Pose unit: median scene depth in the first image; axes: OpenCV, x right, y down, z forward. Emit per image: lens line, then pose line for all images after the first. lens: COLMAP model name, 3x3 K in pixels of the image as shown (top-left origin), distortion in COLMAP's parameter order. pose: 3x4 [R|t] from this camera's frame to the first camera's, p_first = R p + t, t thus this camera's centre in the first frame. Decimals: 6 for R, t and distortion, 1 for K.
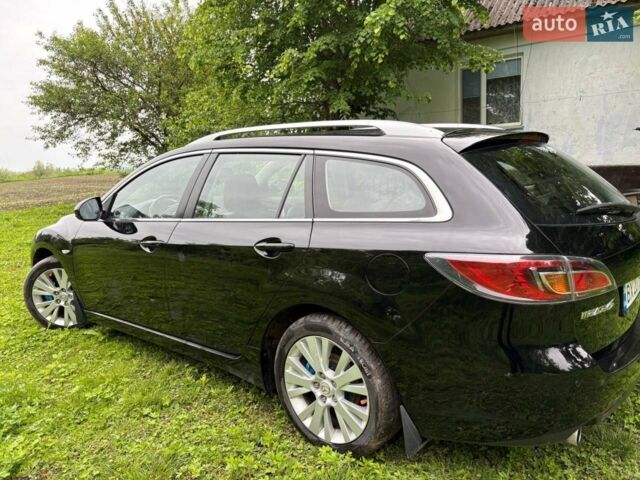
lens RADIAL K [[472.4, 0, 320.0], [0, 472.4, 240.0], [0, 0, 1]] dist [0.001656, 0.001947]
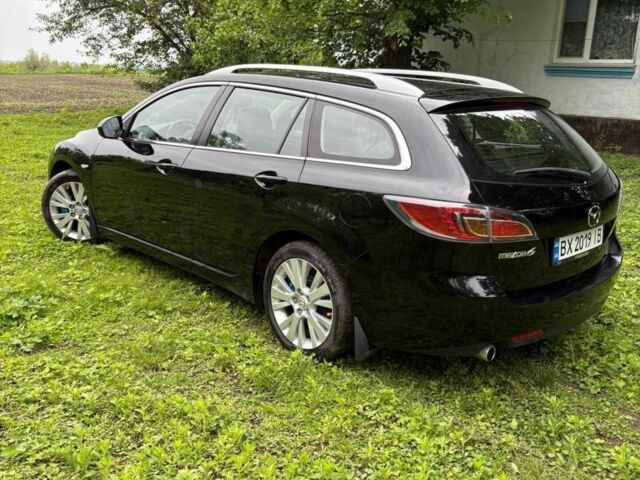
lens RADIAL K [[578.3, 0, 320.0], [0, 578.3, 240.0], [0, 0, 1]] dist [0.082207, -0.210114]
pose [[0.991517, 0.106942, -0.073877, 0.107304], [-0.099182, 0.989855, 0.101732, 0.004766], [0.084007, -0.093542, 0.992065, -0.305225]]
